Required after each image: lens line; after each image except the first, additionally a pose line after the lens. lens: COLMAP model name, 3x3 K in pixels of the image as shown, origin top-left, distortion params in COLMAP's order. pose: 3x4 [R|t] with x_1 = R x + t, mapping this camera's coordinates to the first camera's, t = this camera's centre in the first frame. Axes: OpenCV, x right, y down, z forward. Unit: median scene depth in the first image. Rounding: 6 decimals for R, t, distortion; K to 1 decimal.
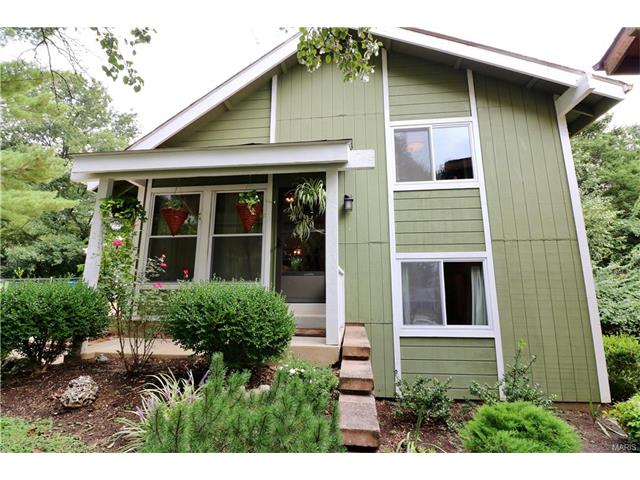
lens RADIAL K [[297.1, 0, 318.4], [0, 297.1, 239.7], [0, 0, 1]] dist [-0.005262, -0.009846]
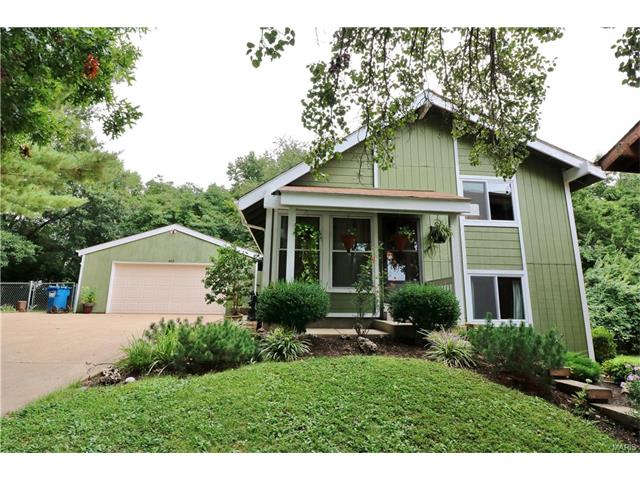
lens RADIAL K [[340.8, 0, 320.6], [0, 340.8, 240.5], [0, 0, 1]] dist [-0.011227, 0.000638]
pose [[0.979899, 0.051160, 0.192824, -0.770624], [-0.046314, 0.998490, -0.029556, -0.014002], [-0.194045, 0.020032, 0.980788, -0.484434]]
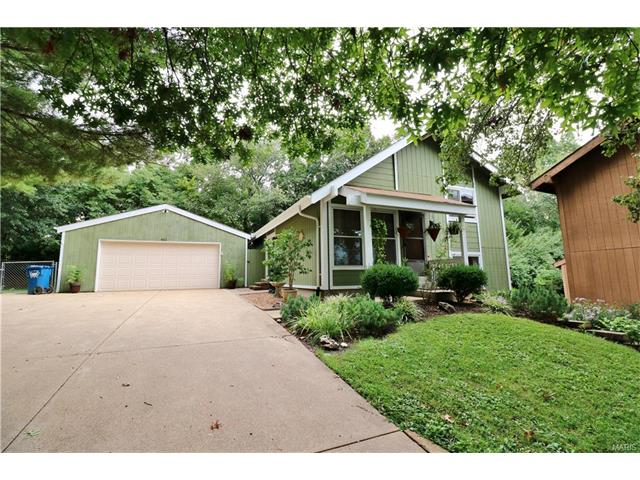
lens RADIAL K [[297.1, 0, 320.9], [0, 297.1, 238.8], [0, 0, 1]] dist [-0.005262, -0.009846]
pose [[0.868025, 0.050227, 0.493973, -1.575354], [-0.070126, 0.997299, 0.021824, -0.028486], [-0.491543, -0.053584, 0.869203, -0.352997]]
